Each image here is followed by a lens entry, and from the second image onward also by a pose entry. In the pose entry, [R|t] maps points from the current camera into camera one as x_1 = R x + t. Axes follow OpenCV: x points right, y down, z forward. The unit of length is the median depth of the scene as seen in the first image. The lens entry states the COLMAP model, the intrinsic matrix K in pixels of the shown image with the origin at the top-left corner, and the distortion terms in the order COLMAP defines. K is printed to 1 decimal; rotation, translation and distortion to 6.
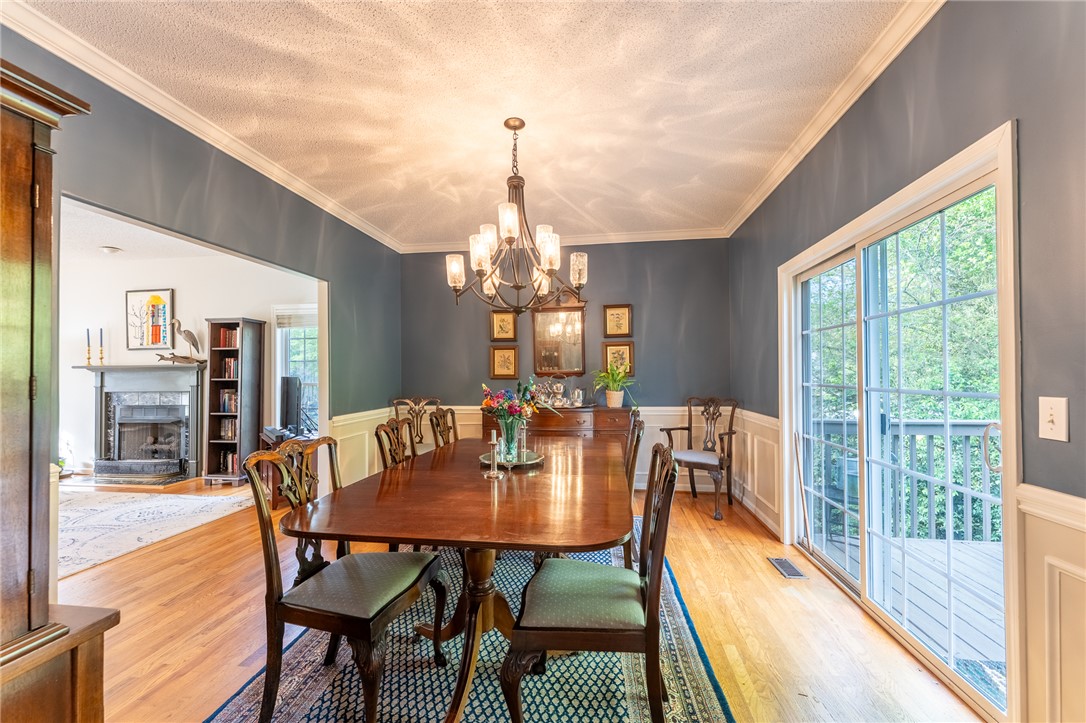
lens RADIAL K [[437.2, 0, 544.1], [0, 437.2, 363.5], [0, 0, 1]] dist [0.004100, 0.000306]
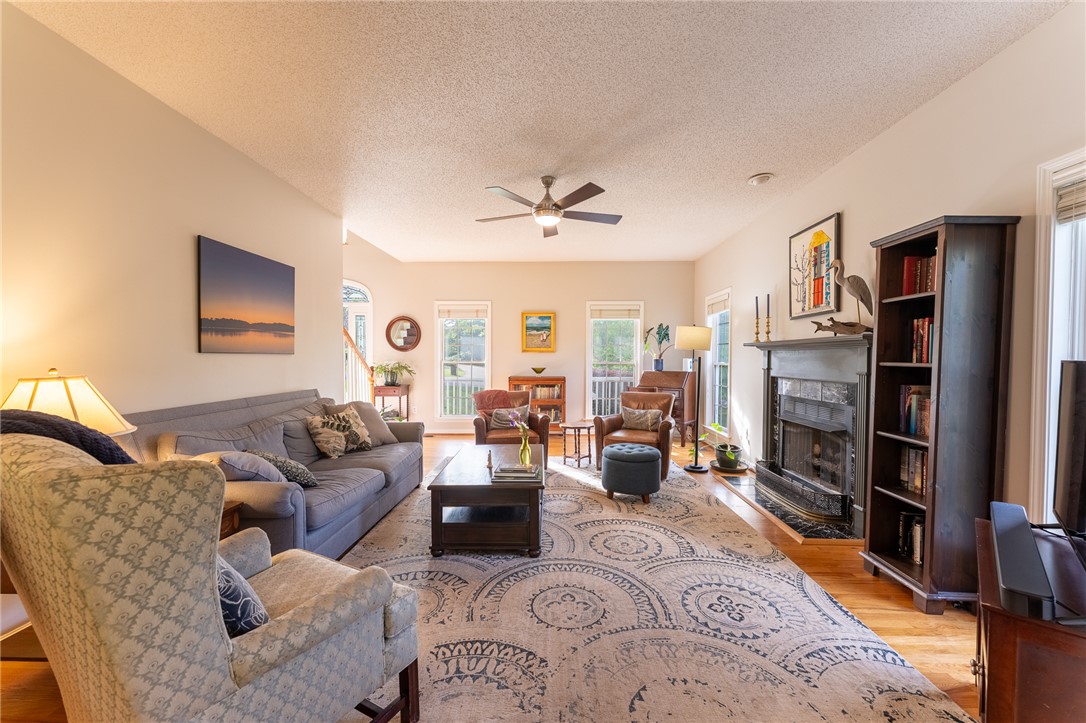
lens RADIAL K [[437.2, 0, 546.7], [0, 437.2, 368.4], [0, 0, 1]] dist [0.004100, 0.000306]
pose [[0.129221, 0.037170, -0.990919, -0.293263], [0.019244, 0.999015, 0.039983, 0.013289], [0.991429, -0.024235, 0.128378, 0.521412]]
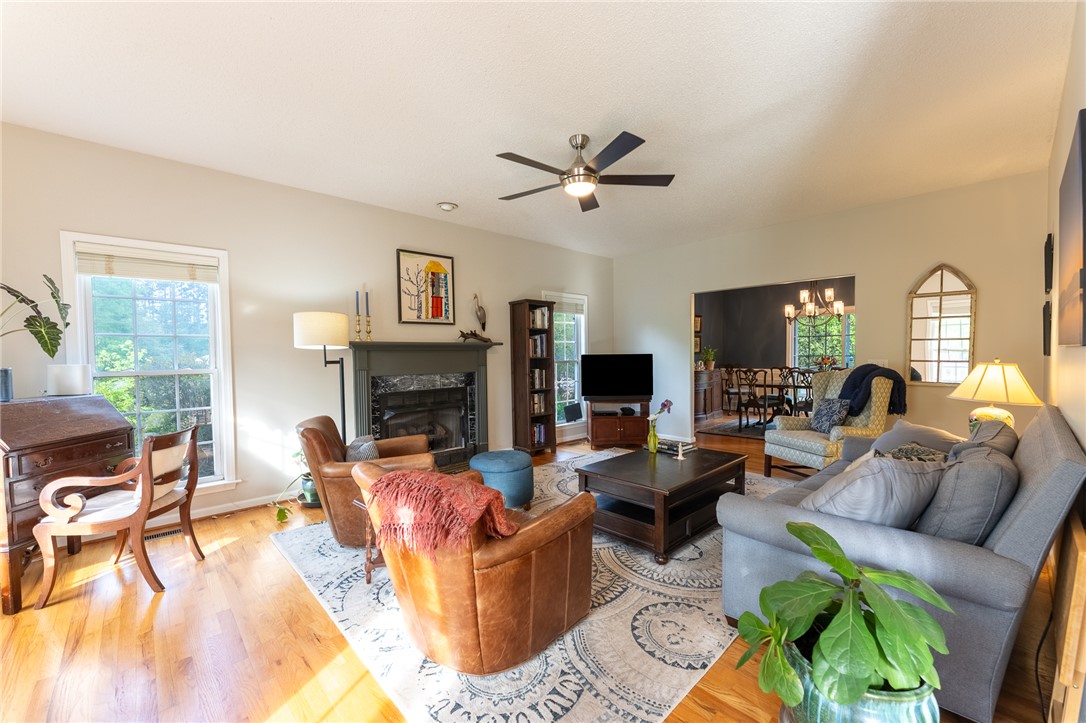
lens RADIAL K [[437.2, 0, 548.5], [0, 437.2, 362.0], [0, 0, 1]] dist [0.004100, 0.000306]
pose [[0.624145, -0.016454, 0.781135, -1.441397], [-0.027400, 0.998702, 0.042931, -0.001112], [-0.780828, -0.048198, 0.622885, 0.285330]]
